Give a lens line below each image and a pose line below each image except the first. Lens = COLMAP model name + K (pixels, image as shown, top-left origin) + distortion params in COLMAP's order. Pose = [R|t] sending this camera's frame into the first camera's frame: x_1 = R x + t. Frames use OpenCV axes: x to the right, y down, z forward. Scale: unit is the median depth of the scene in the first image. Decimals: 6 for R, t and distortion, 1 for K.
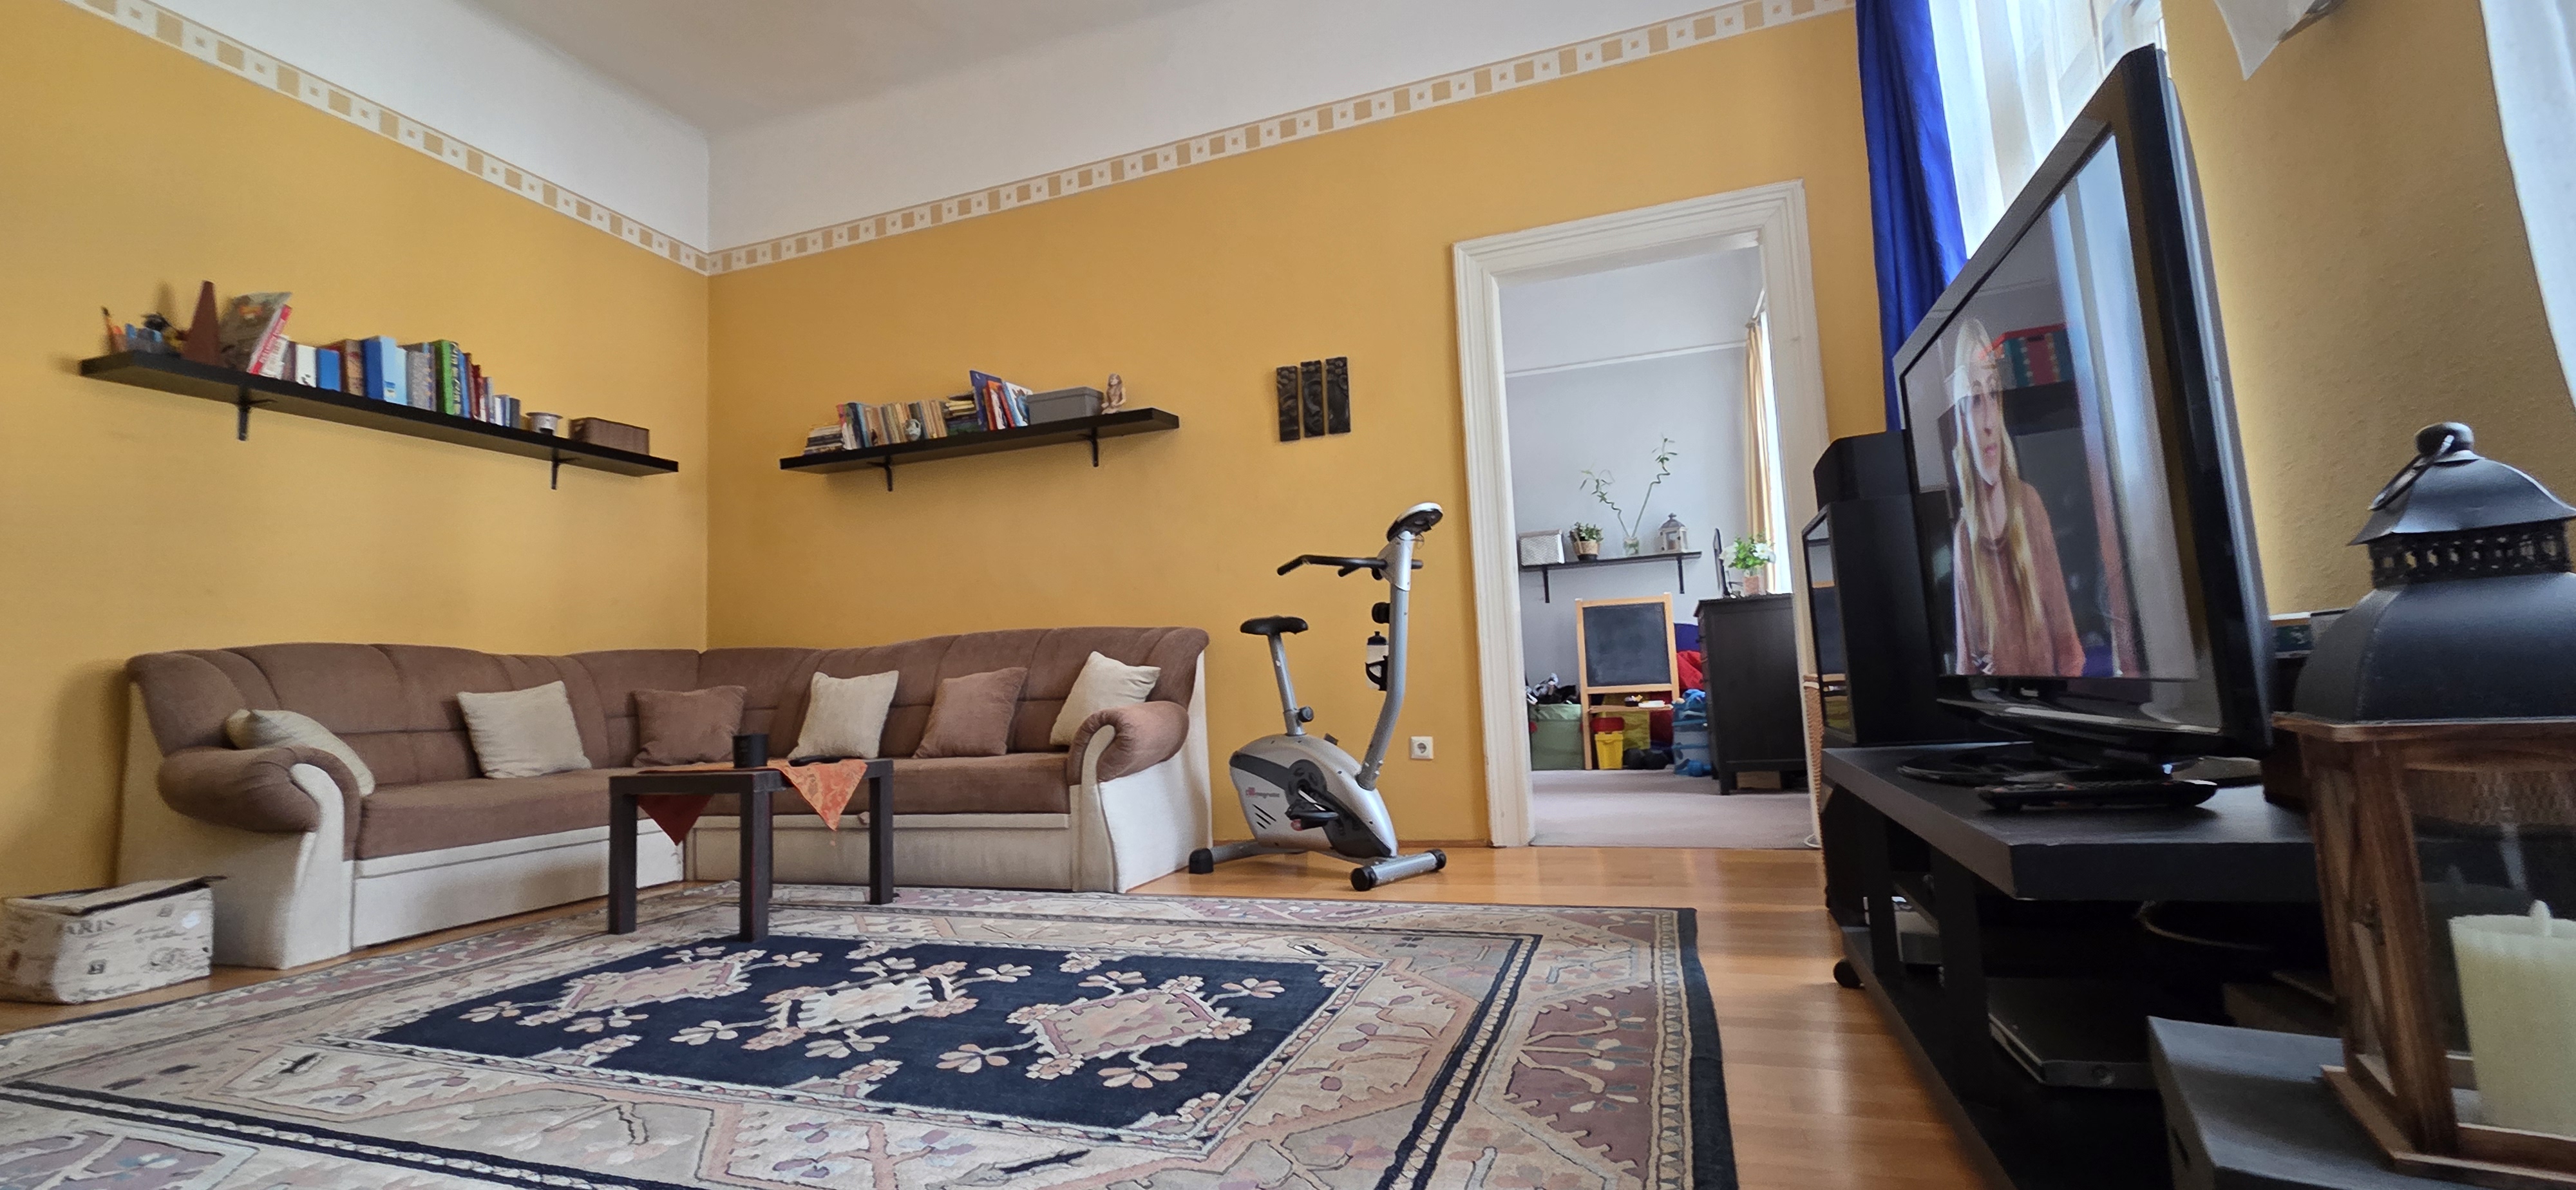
lens RADIAL K [[1069.6, 0, 1266.1], [0, 1069.6, 601.0], [0, 0, 1]] dist [-0.001503, 0.000827]
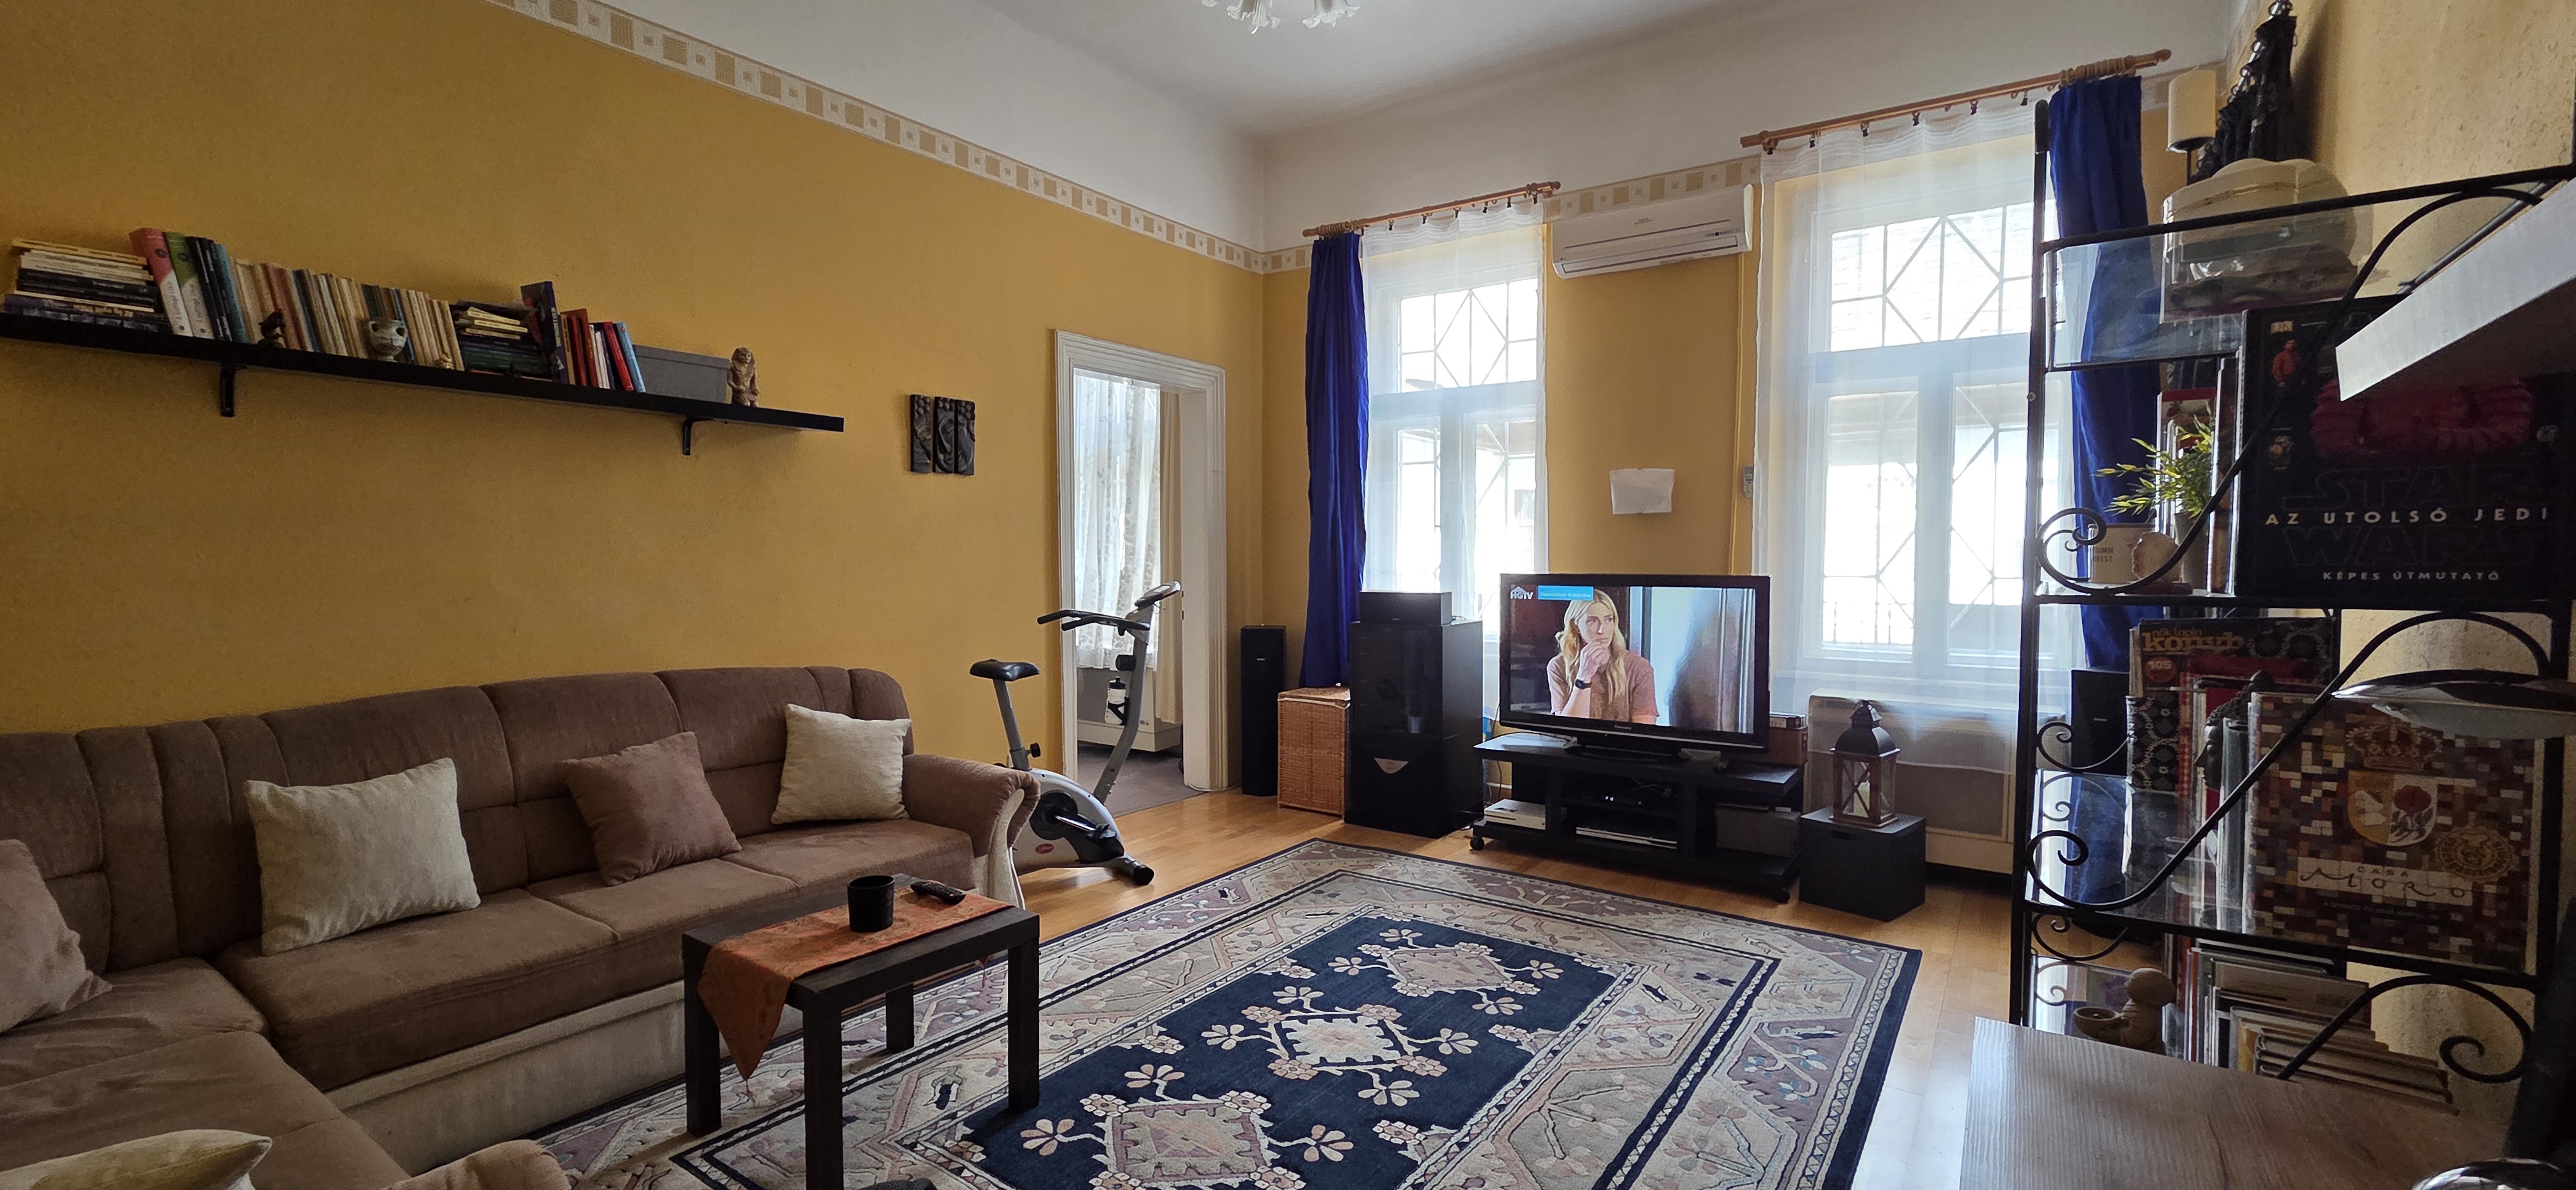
lens RADIAL K [[1069.6, 0, 1274.2], [0, 1069.6, 584.9], [0, 0, 1]] dist [-0.001503, 0.000827]
pose [[0.262751, 0.018188, 0.964692, -0.854864], [-0.094175, 0.995532, 0.006881, -0.084443], [-0.960257, -0.092658, 0.263290, 0.419062]]
